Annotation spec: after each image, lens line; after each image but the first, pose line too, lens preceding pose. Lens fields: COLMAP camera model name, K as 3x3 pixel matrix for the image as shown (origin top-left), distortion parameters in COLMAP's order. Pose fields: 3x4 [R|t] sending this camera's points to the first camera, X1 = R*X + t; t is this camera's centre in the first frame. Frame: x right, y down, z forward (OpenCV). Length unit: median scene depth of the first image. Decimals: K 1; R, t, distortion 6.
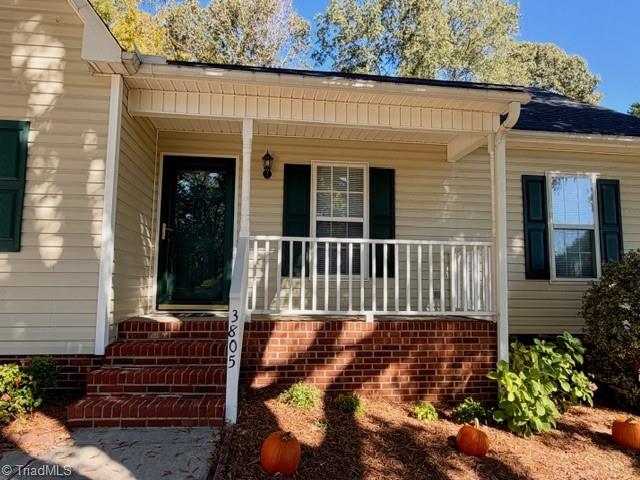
lens RADIAL K [[446.9, 0, 320.0], [0, 446.9, 241.3], [0, 0, 1]] dist [0.007000, -0.004927]
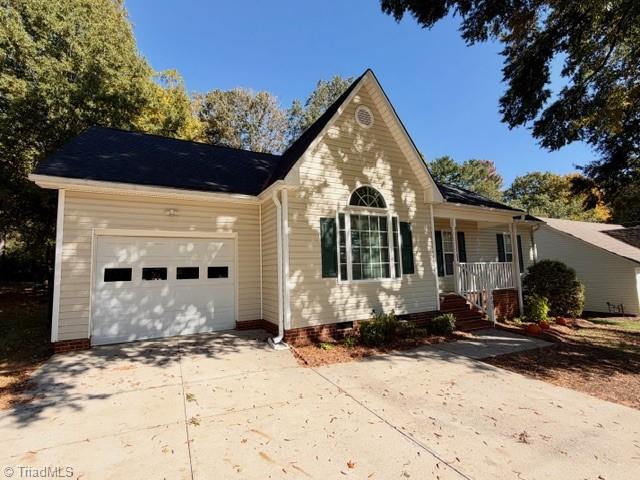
lens RADIAL K [[299.1, 0, 320.0], [0, 299.1, 240.1], [0, 0, 1]] dist [-0.000517, -0.000013]
pose [[0.937919, 0.004408, 0.346827, -1.723621], [-0.004627, 0.999989, -0.000195, -0.162724], [-0.346824, -0.001422, 0.937929, -0.440443]]
